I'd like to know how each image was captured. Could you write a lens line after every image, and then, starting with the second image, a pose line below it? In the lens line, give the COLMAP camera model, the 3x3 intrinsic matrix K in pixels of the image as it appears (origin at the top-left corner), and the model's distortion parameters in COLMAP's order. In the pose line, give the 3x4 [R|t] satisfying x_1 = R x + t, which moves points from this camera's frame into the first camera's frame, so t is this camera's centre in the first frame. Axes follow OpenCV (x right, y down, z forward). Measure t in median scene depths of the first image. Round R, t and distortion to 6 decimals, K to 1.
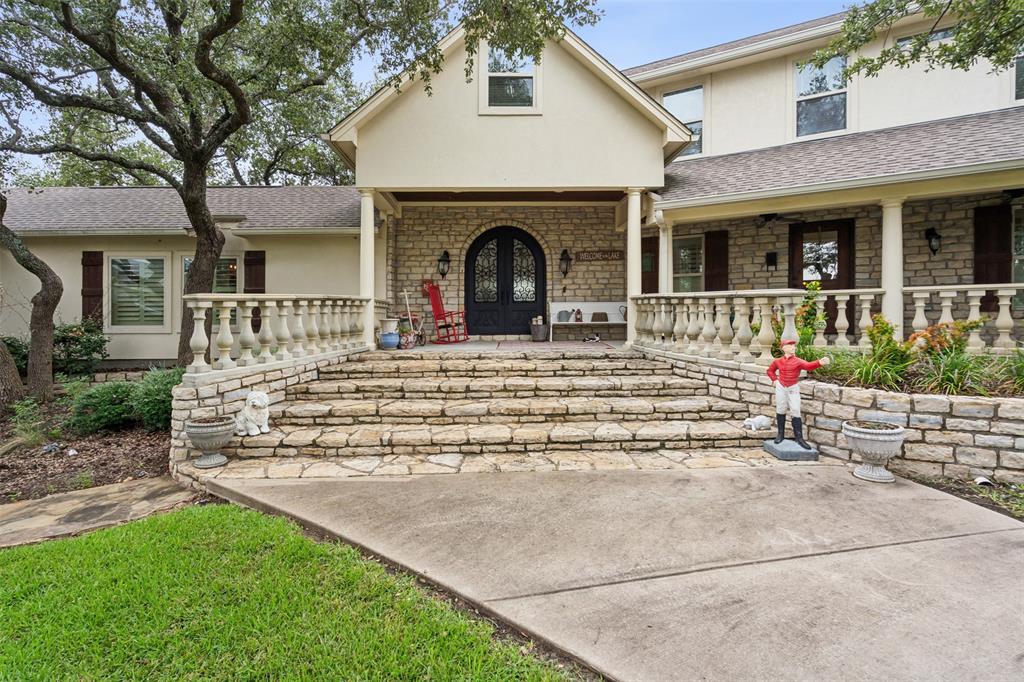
lens RADIAL K [[493.4, 0, 510.2], [0, 493.4, 295.4], [0, 0, 1]] dist [0.002402, 0.000185]
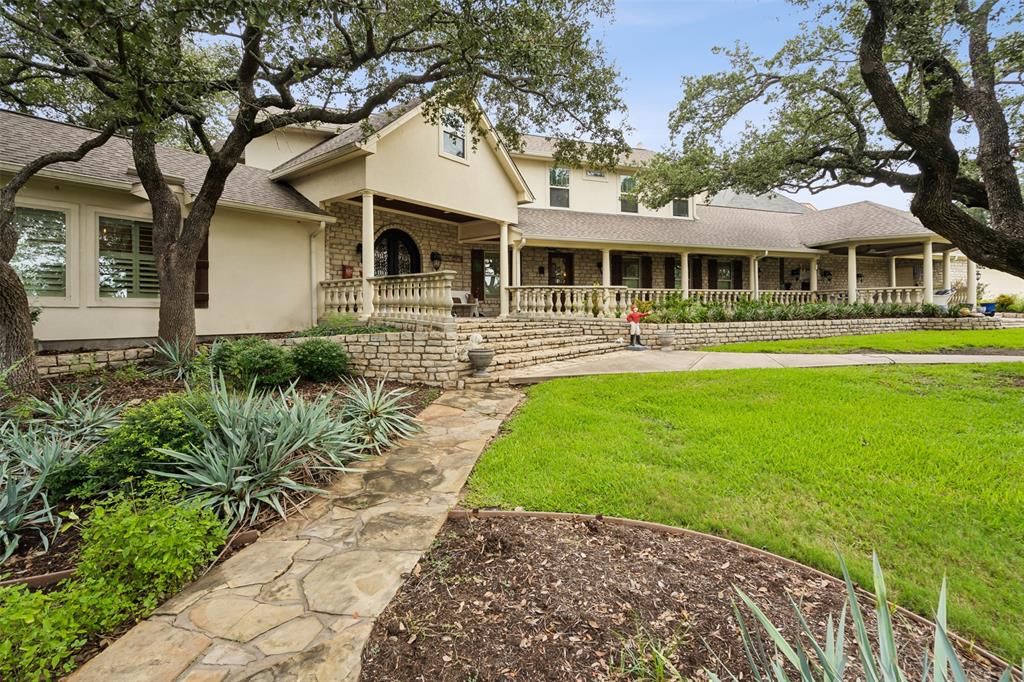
lens RADIAL K [[493.4, 0, 510.2], [0, 493.4, 295.4], [0, 0, 1]] dist [0.002402, 0.000185]
pose [[0.622733, 0.032157, 0.781774, -1.038460], [-0.034549, 0.999311, -0.013585, 0.051512], [-0.781672, -0.018549, 0.623414, -0.055005]]
